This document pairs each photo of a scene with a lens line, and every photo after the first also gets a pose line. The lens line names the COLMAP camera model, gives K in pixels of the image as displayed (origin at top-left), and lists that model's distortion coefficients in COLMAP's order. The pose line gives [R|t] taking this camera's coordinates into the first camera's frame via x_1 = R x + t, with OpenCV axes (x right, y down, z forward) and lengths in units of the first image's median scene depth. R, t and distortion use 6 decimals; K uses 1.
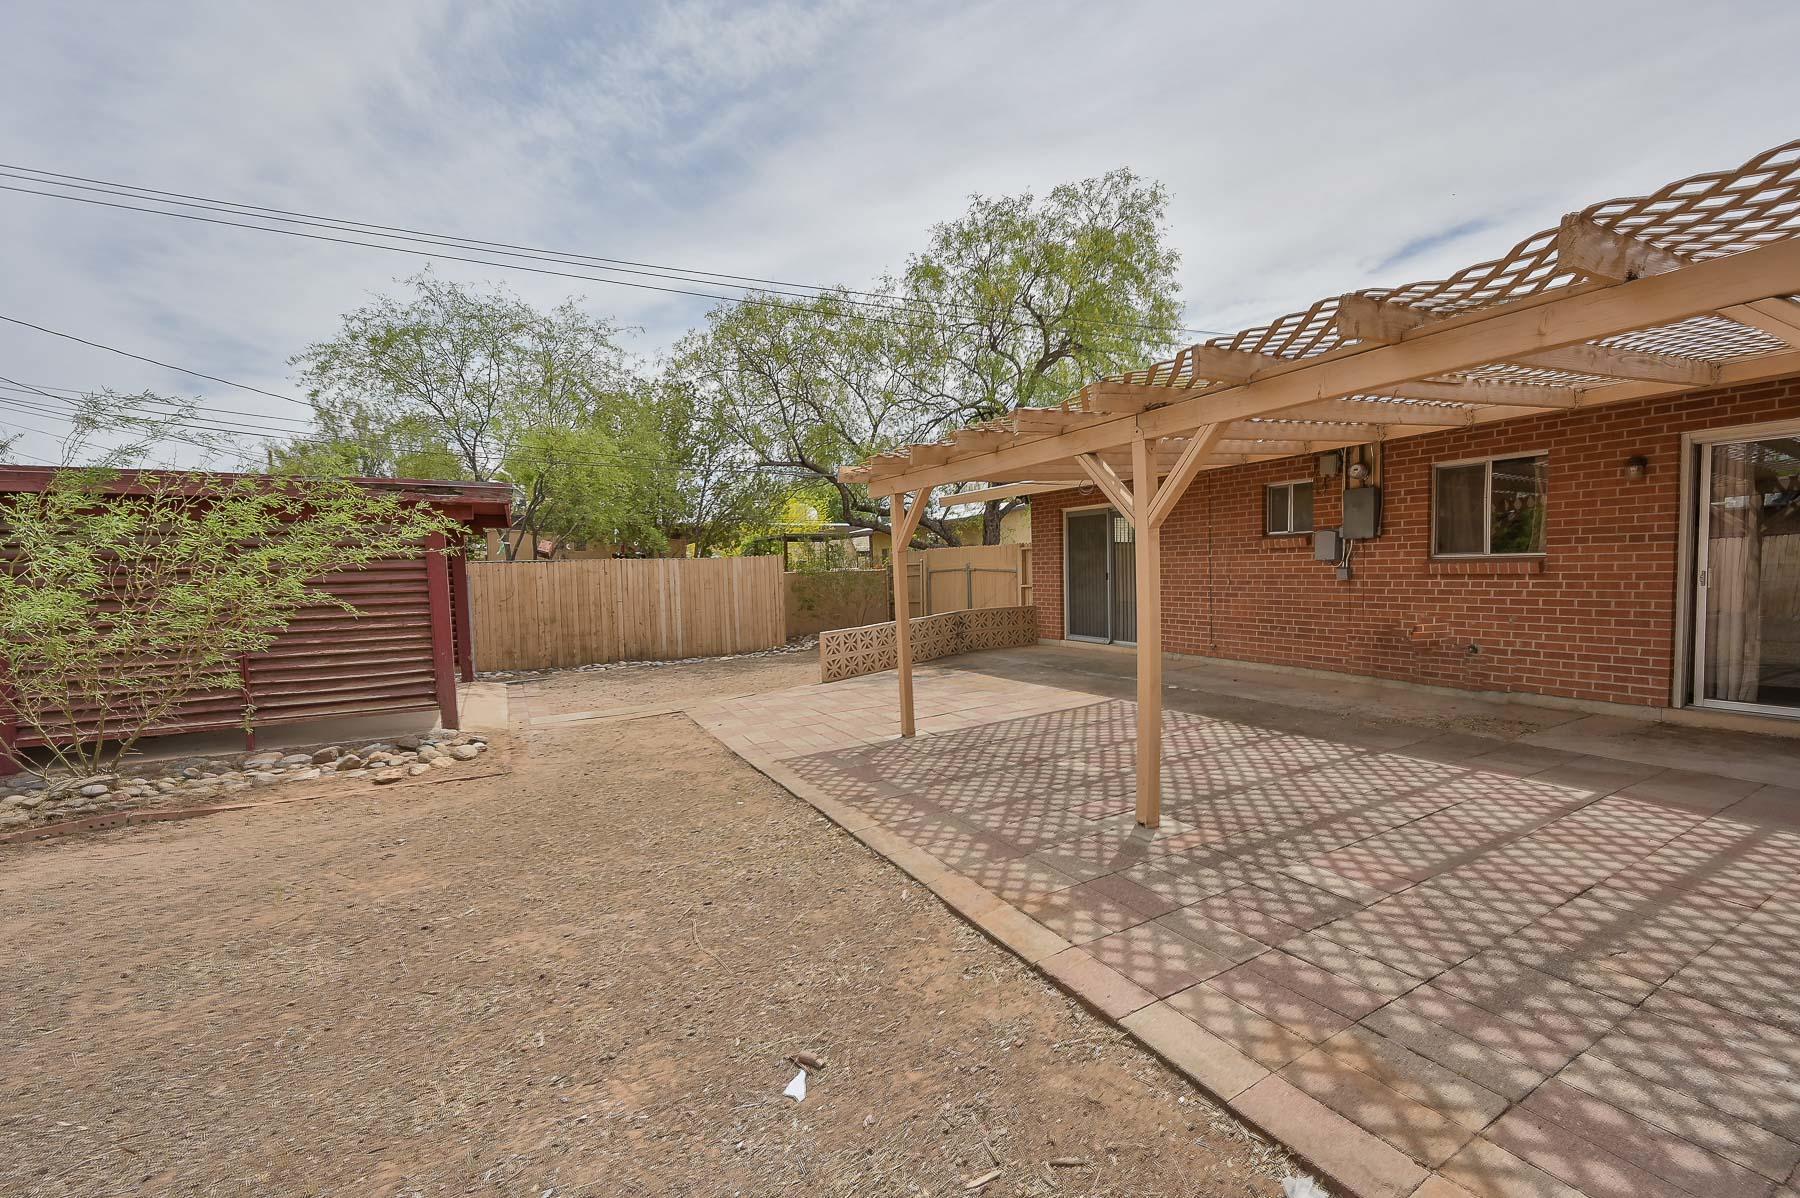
lens RADIAL K [[729.0, 0, 915.9], [0, 729.0, 550.6], [0, 0, 1]] dist [-0.002439, 0.000360]
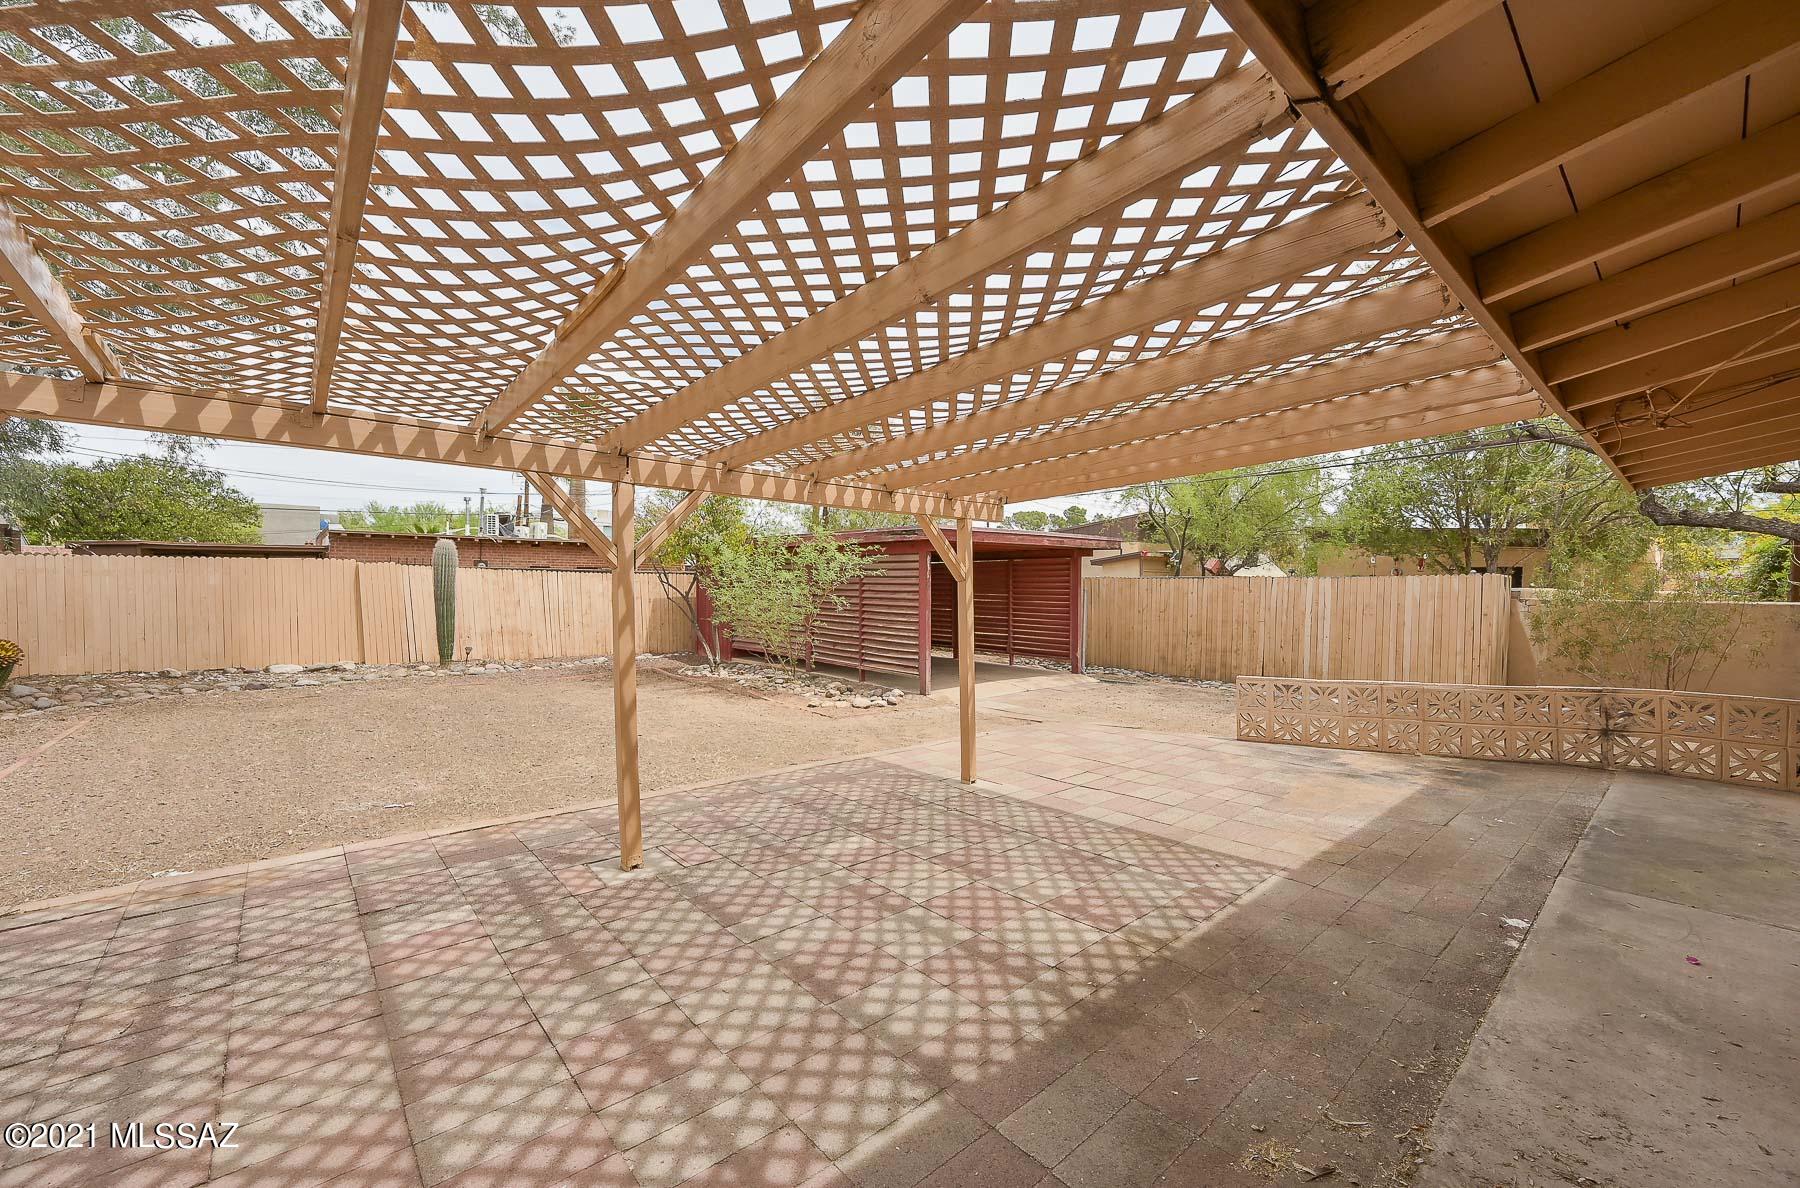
lens RADIAL K [[729.0, 0, 915.9], [0, 729.0, 587.5], [0, 0, 1]] dist [-0.002439, 0.000360]
pose [[0.203072, 0.032905, -0.978611, 1.060216], [0.008679, 0.999335, 0.035403, -0.027086], [0.979125, -0.015682, 0.202651, 0.932066]]
